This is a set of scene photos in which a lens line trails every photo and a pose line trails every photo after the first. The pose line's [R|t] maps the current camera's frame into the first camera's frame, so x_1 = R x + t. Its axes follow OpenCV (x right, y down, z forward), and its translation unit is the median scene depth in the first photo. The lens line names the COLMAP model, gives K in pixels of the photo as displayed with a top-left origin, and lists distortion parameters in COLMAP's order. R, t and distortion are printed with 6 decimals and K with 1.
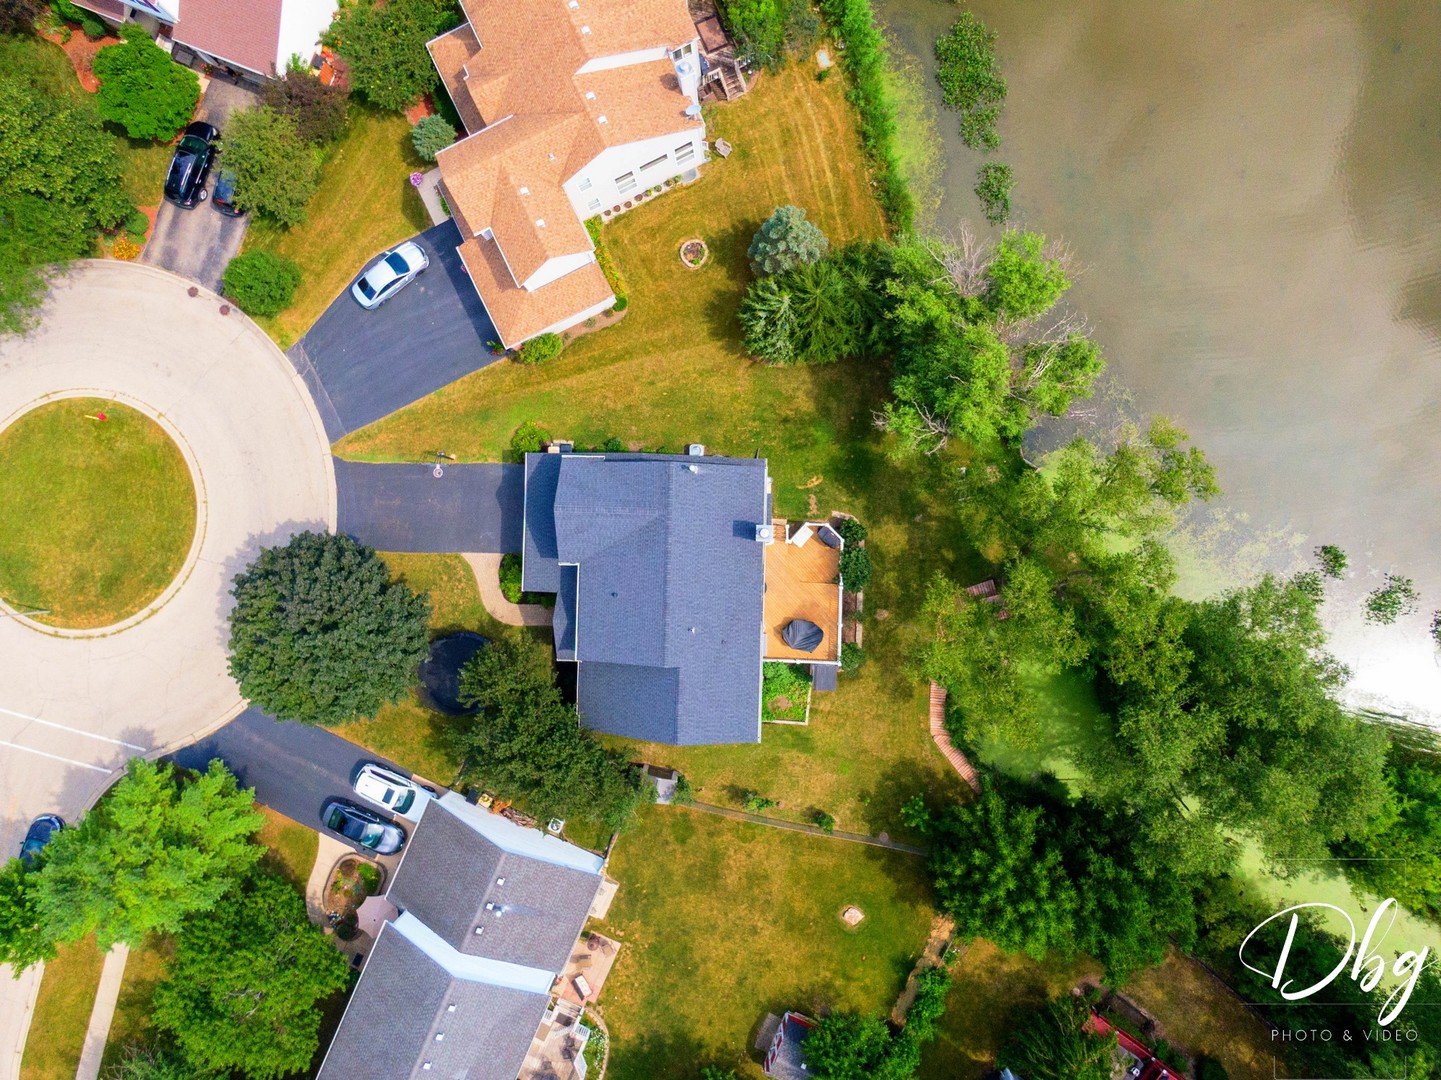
lens RADIAL K [[1021.9, 0, 720.8], [0, 1021.9, 538.0], [0, 0, 1]] dist [0.016236, -0.025149]
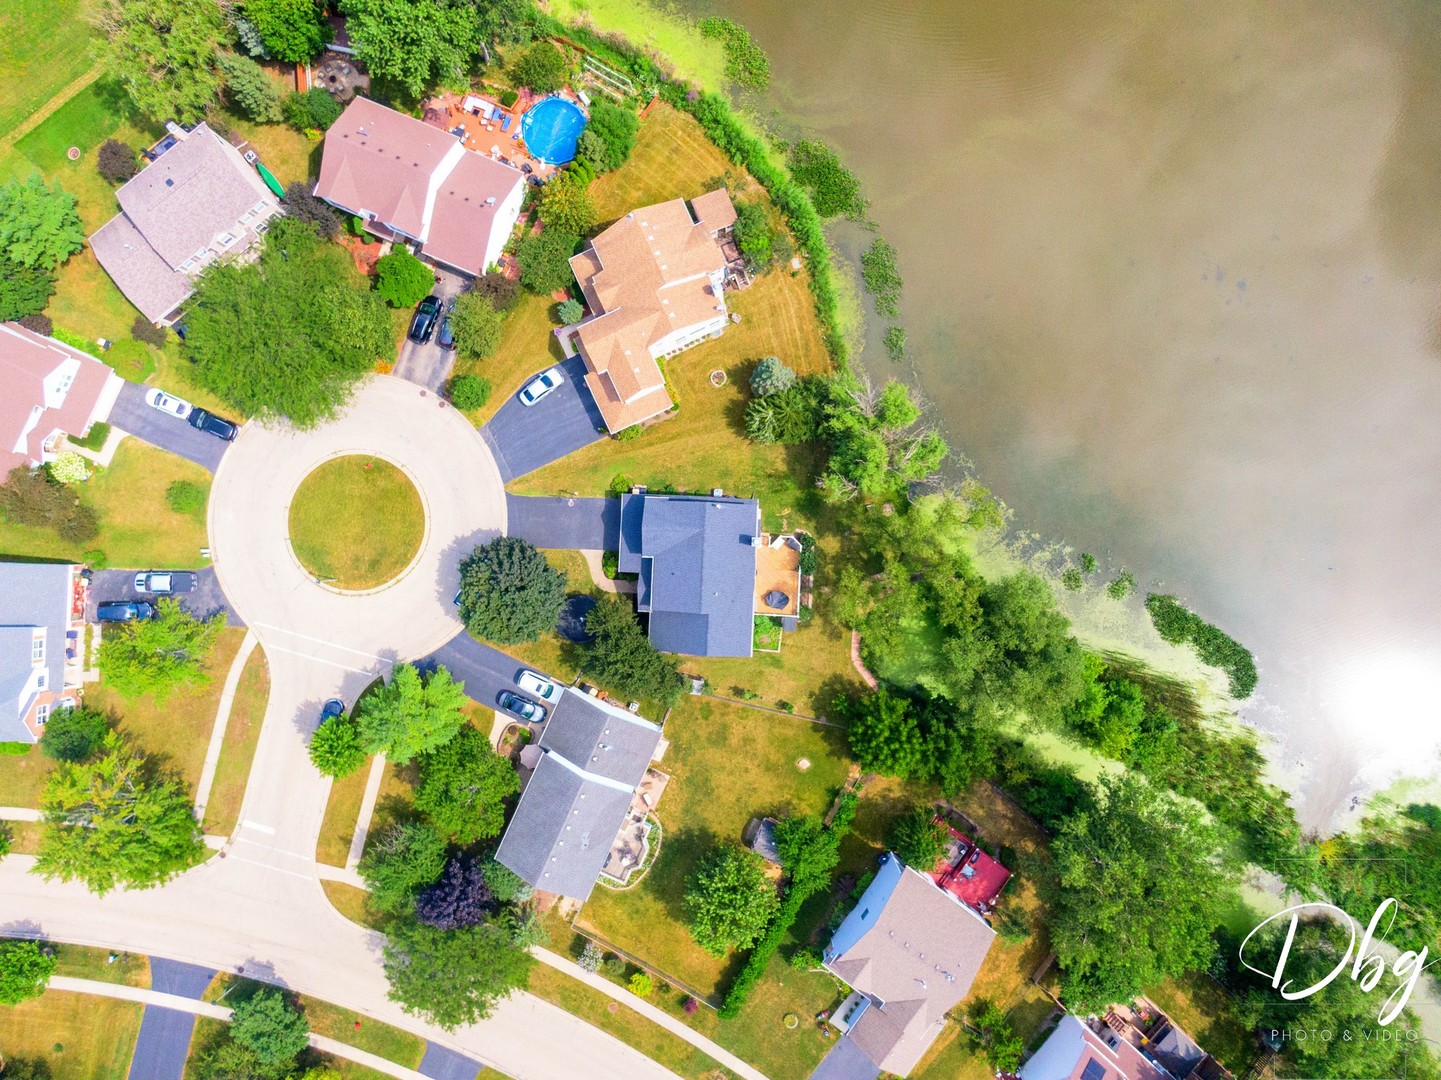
lens RADIAL K [[1021.9, 0, 727.3], [0, 1021.9, 535.4], [0, 0, 1]] dist [0.016236, -0.025149]
pose [[0.999781, 0.016809, 0.012454, -0.028439], [-0.016802, 0.999859, -0.000652, -0.012343], [-0.012464, 0.000443, 0.999922, -0.730344]]
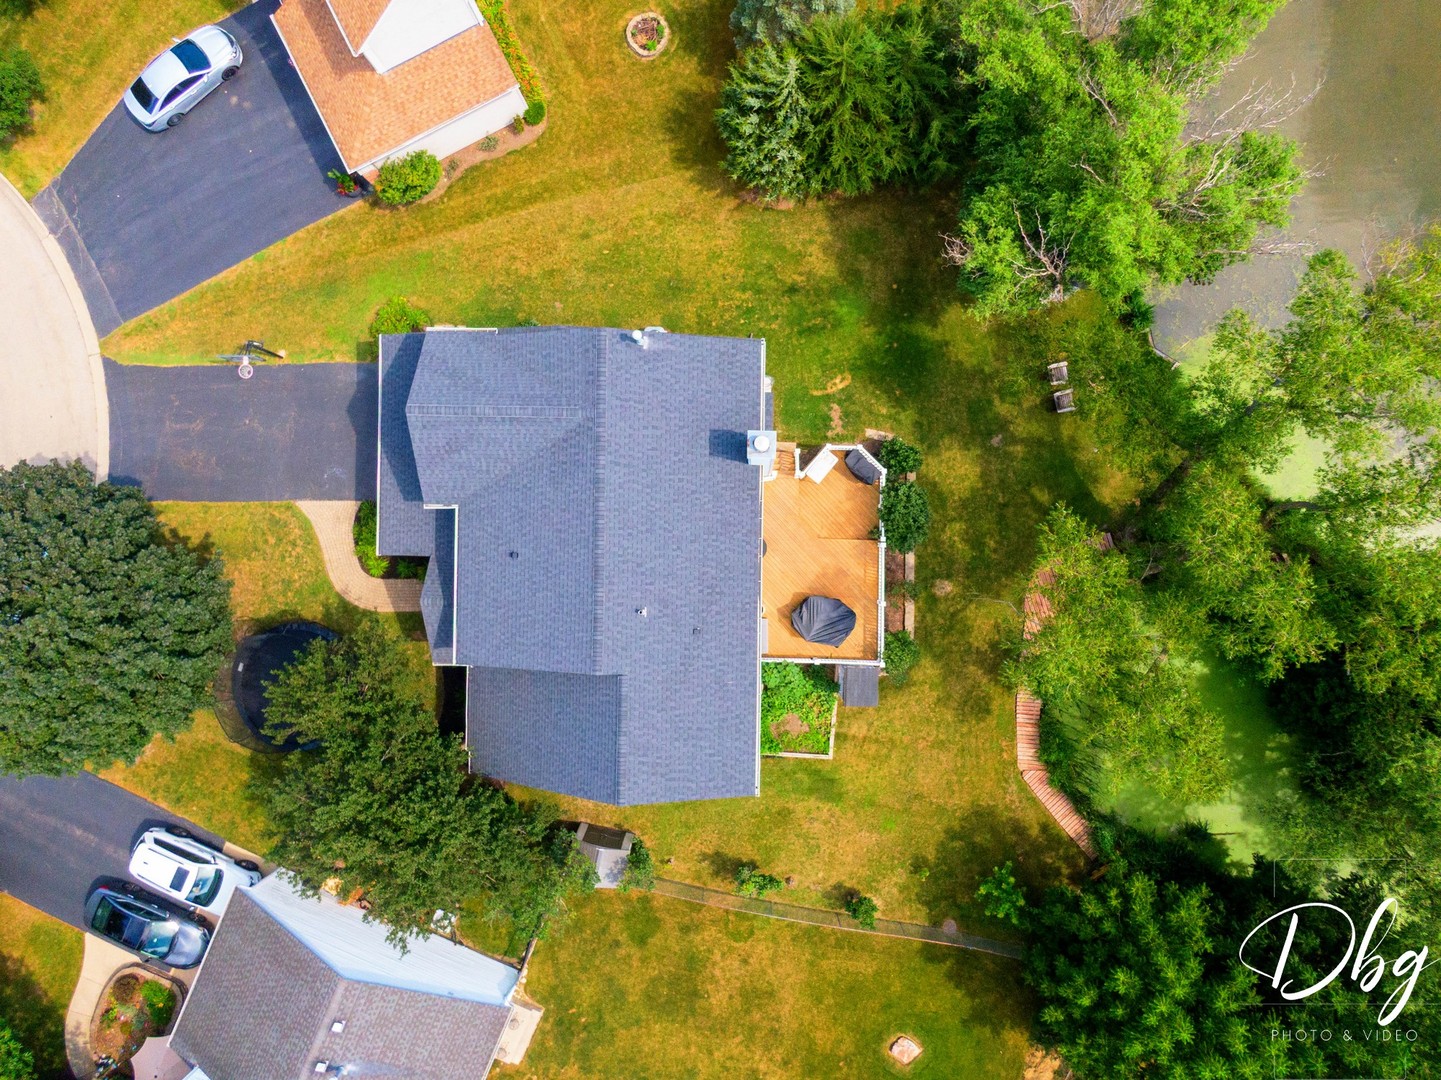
lens RADIAL K [[1021.9, 0, 718.1], [0, 1021.9, 539.4], [0, 0, 1]] dist [0.016236, -0.025149]
pose [[0.999912, -0.013147, -0.001858, 0.015607], [0.013151, 0.999911, 0.002233, 0.041465], [0.001829, -0.002257, 0.999996, 0.352465]]
